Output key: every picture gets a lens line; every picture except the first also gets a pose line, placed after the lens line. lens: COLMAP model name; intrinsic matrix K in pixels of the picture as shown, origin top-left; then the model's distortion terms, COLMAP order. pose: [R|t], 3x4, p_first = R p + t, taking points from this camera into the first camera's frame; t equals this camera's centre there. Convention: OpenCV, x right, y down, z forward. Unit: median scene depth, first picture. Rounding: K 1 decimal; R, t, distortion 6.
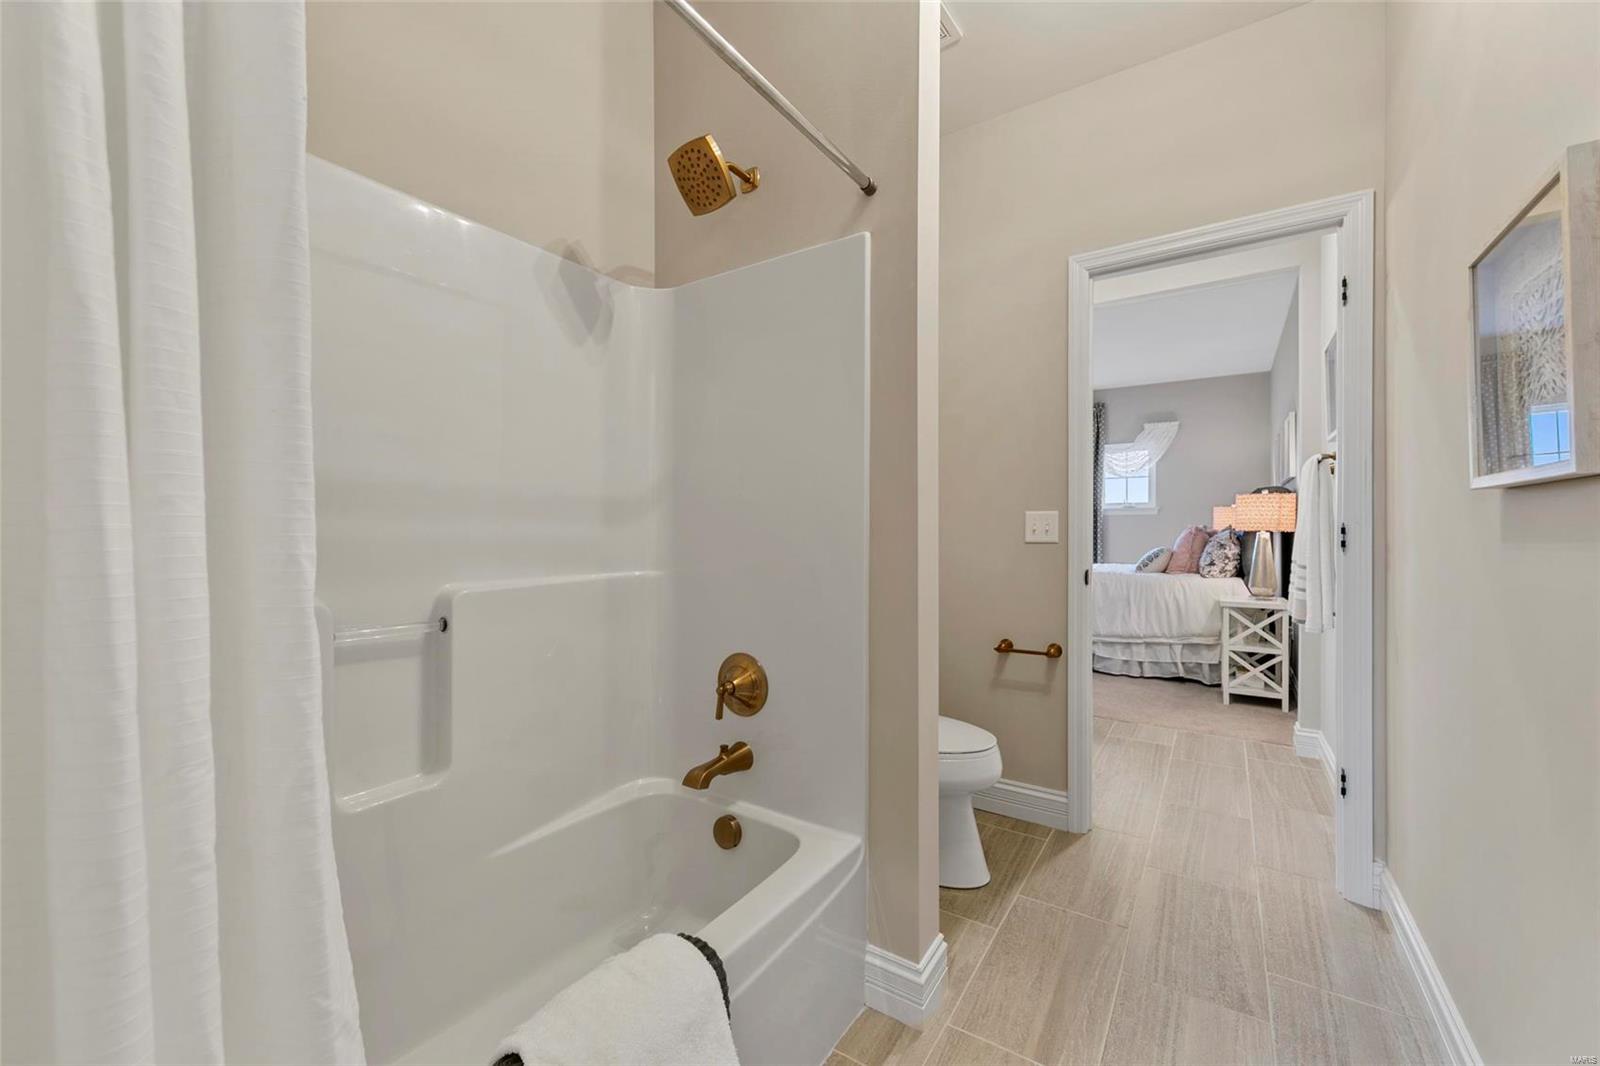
lens RADIAL K [[630.4, 0, 801.2], [0, 630.4, 526.4], [0, 0, 1]] dist [0.008621, 0.000071]
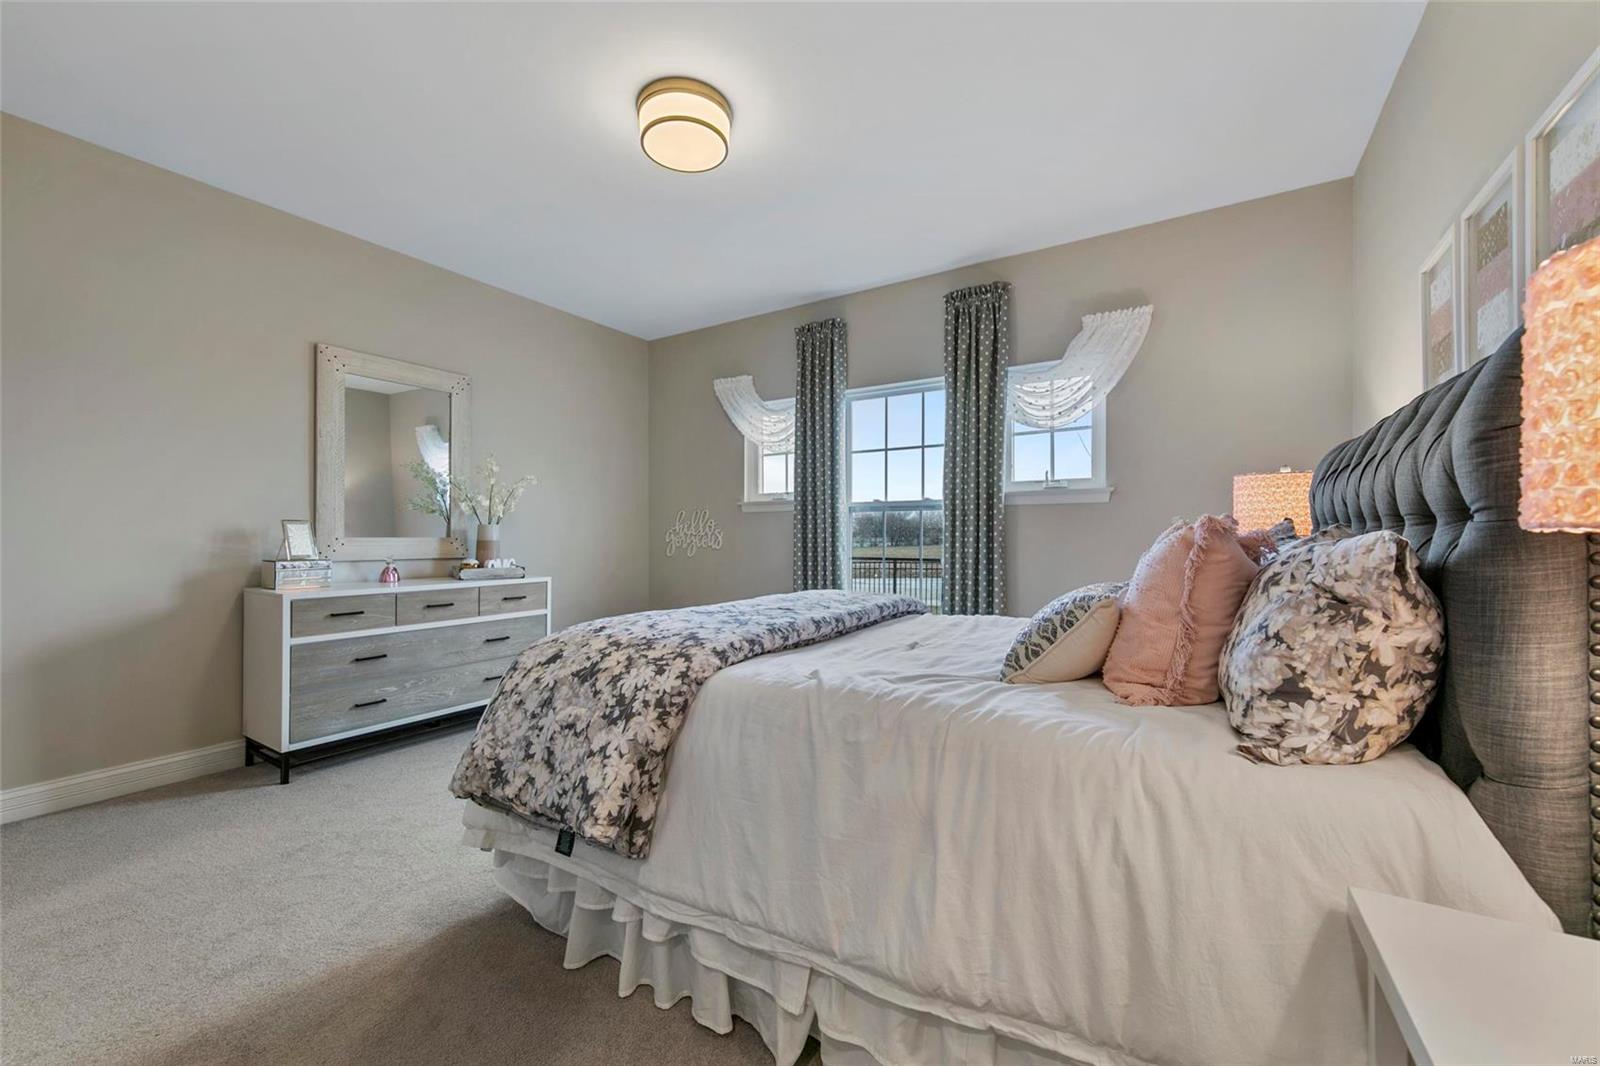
lens RADIAL K [[630.4, 0, 798.5], [0, 630.4, 536.3], [0, 0, 1]] dist [0.008621, 0.000071]
pose [[0.999800, -0.003630, 0.019663, 0.494133], [0.003515, 0.999977, 0.005868, 0.006128], [-0.019684, -0.005797, 0.999789, 0.814005]]
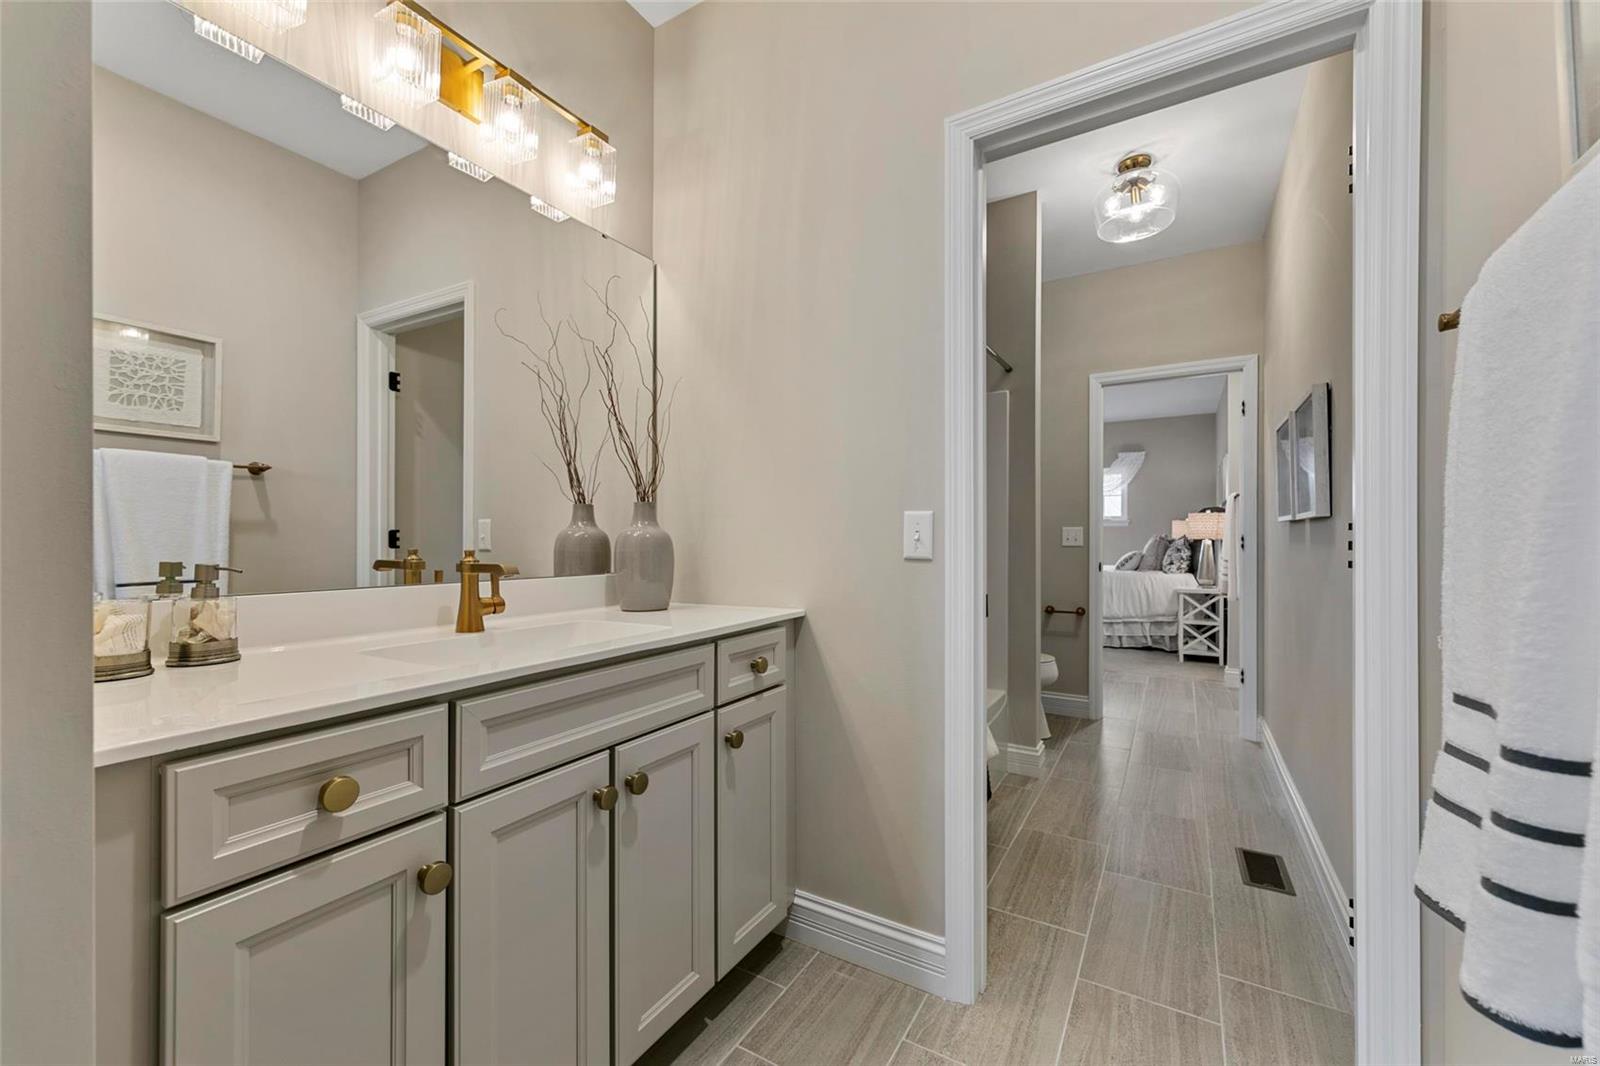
lens RADIAL K [[630.4, 0, 801.3], [0, 630.4, 535.8], [0, 0, 1]] dist [0.008621, 0.000071]
pose [[0.998811, -0.000062, 0.048747, -0.219382], [-0.000012, 0.999999, 0.001512, -0.002166], [-0.048747, -0.001511, 0.998810, -0.329956]]
